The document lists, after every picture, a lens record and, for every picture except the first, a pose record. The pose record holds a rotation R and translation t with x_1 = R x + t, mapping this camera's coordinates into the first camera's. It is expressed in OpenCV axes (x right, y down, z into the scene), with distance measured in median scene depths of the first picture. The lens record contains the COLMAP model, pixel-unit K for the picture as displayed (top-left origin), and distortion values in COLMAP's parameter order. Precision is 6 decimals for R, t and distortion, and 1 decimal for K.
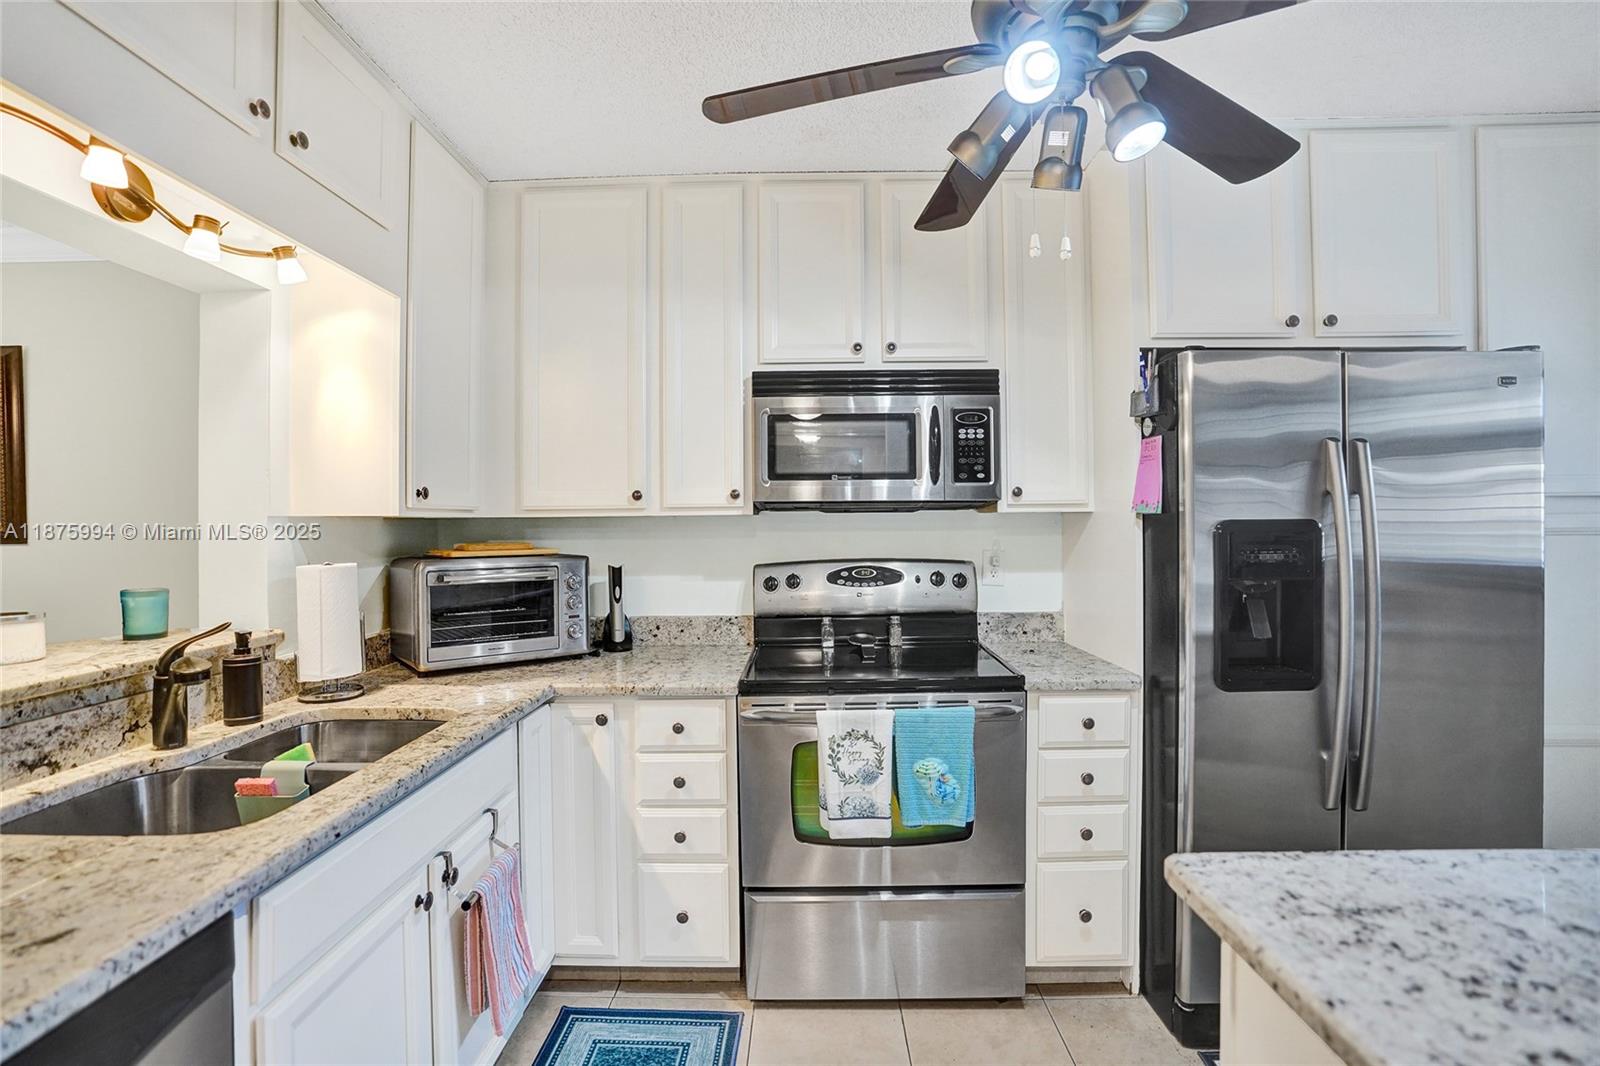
lens RADIAL K [[745.3, 0, 775.6], [0, 745.3, 512.3], [0, 0, 1]] dist [-0.063435, 0.020590]
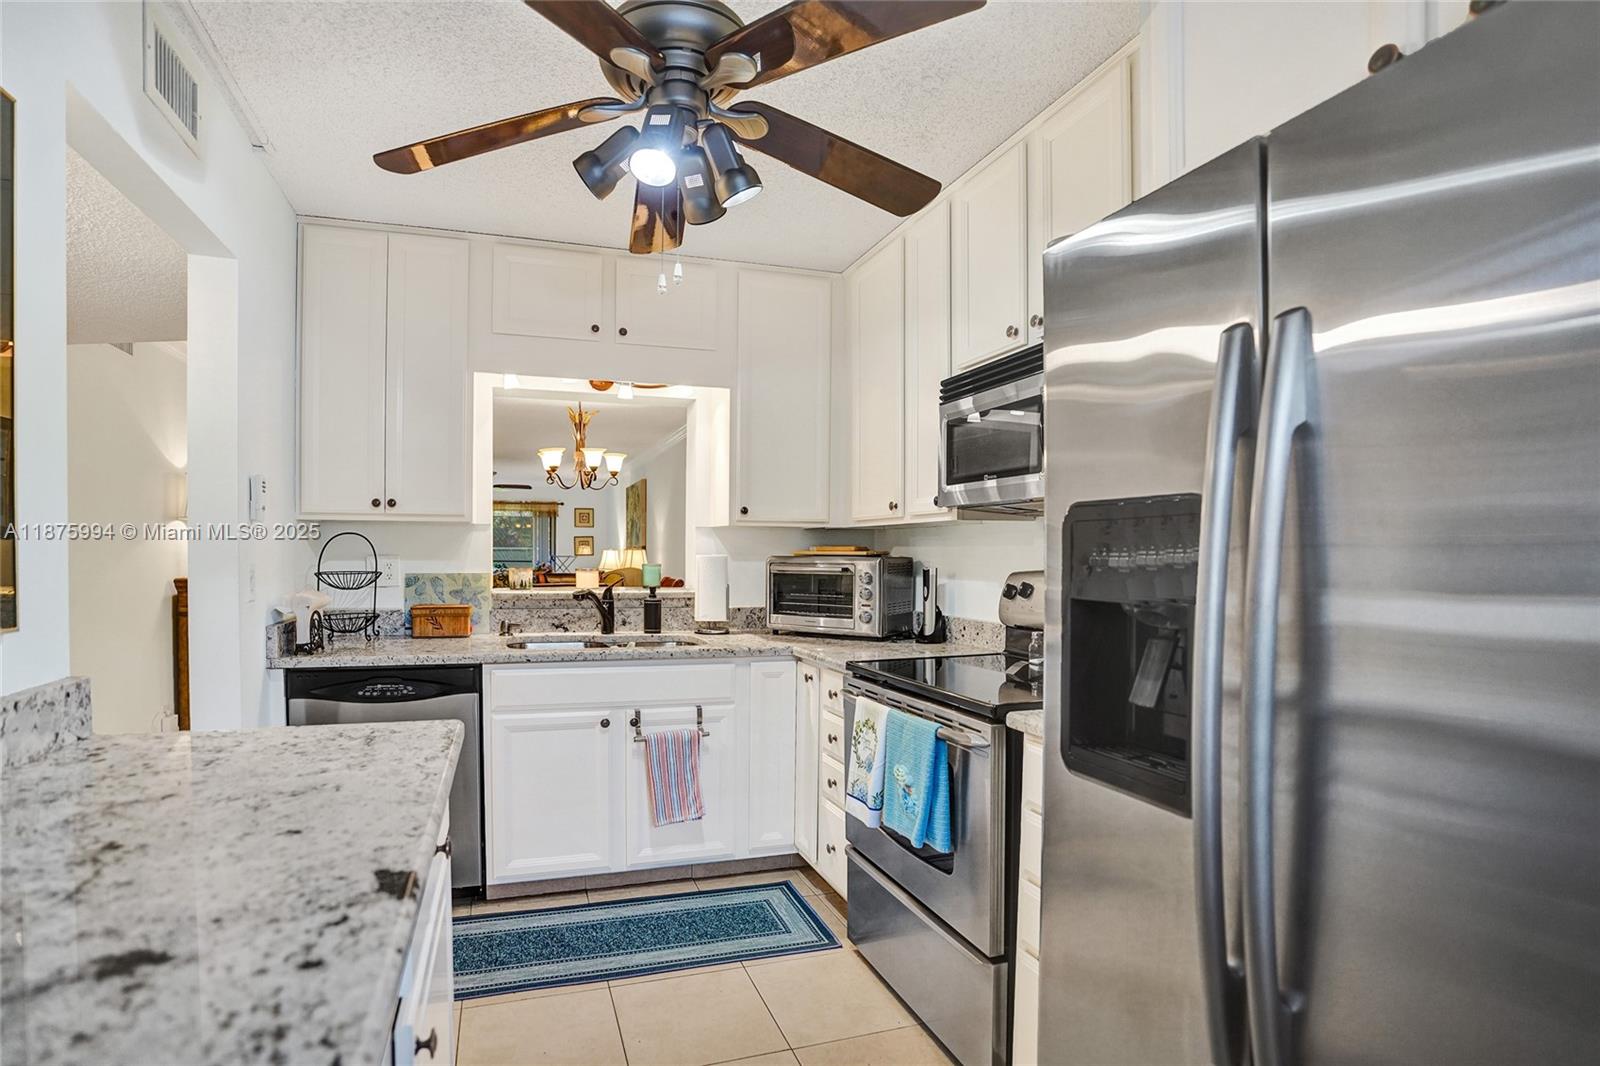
lens RADIAL K [[741.9, 0, 739.6], [0, 741.9, 563.0], [0, 0, 1]] dist [-0.038180, 0.002109]
pose [[0.337276, 0.027198, -0.941013, 0.988718], [0.004163, 0.999530, 0.030382, 0.036559], [0.941397, -0.014164, 0.337004, 0.453196]]
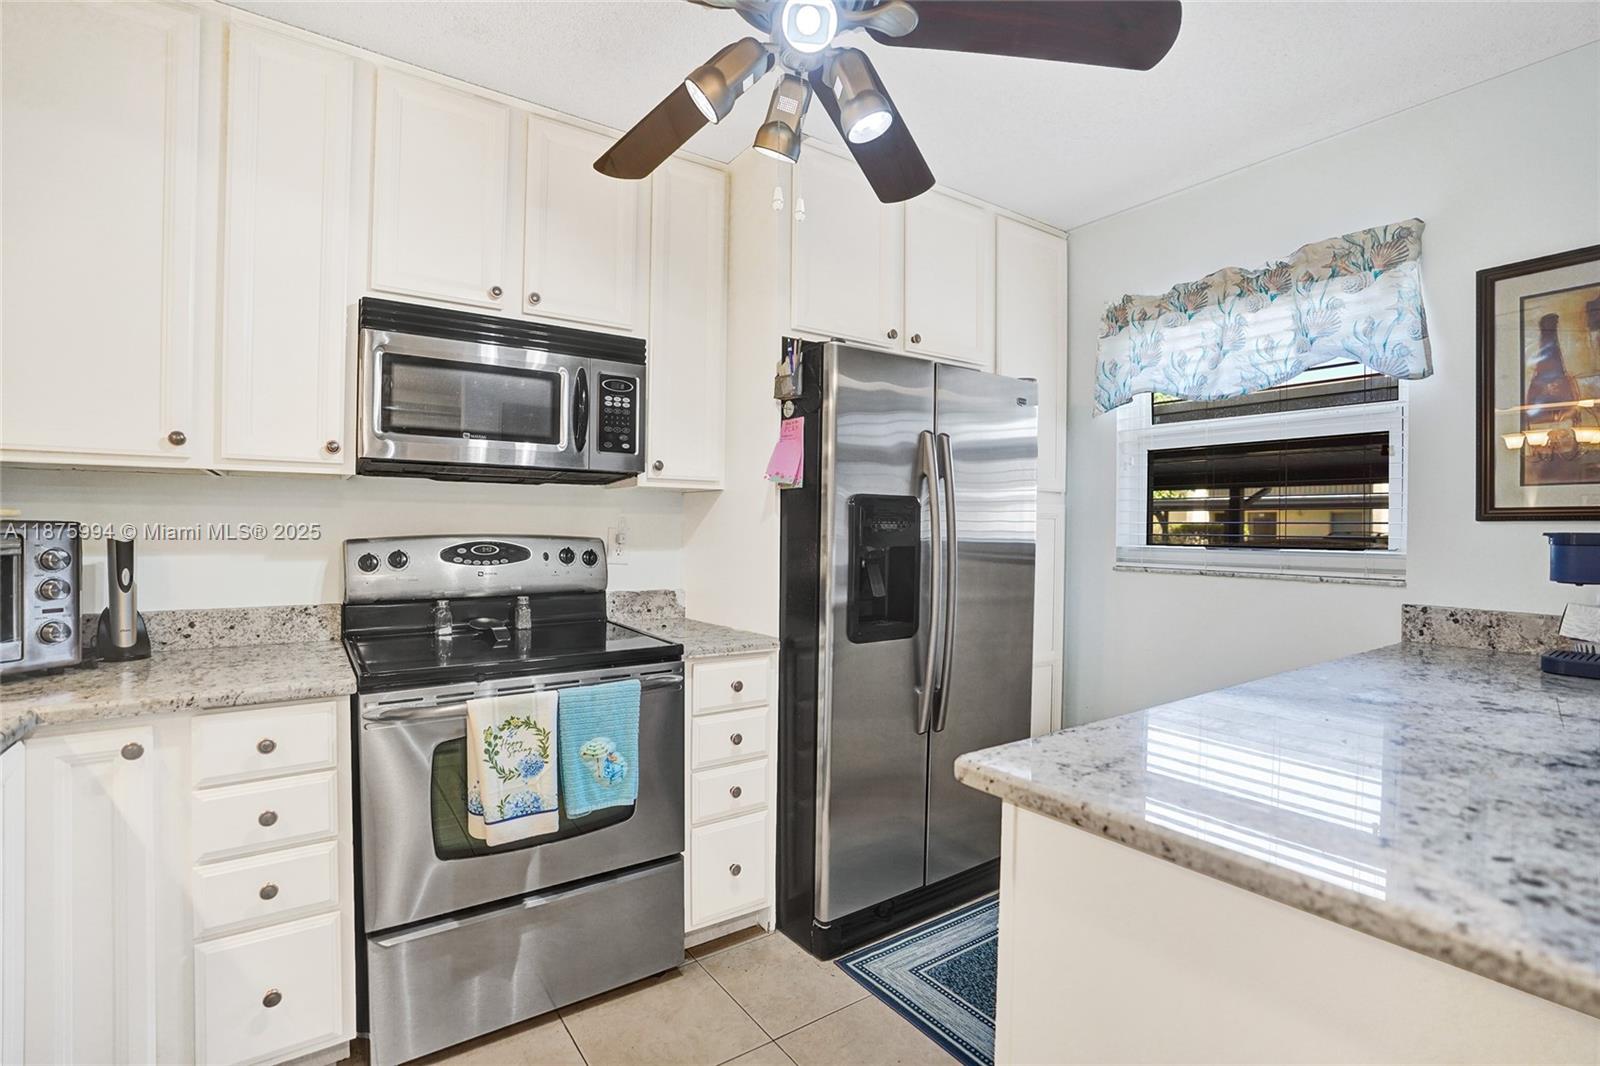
lens RADIAL K [[745.3, 0, 774.9], [0, 745.3, 529.9], [0, 0, 1]] dist [-0.063435, 0.020590]
pose [[0.806762, 0.018651, 0.590582, -0.156290], [-0.027274, 0.999612, 0.005689, 0.055957], [-0.590247, -0.020697, 0.806957, 0.114802]]
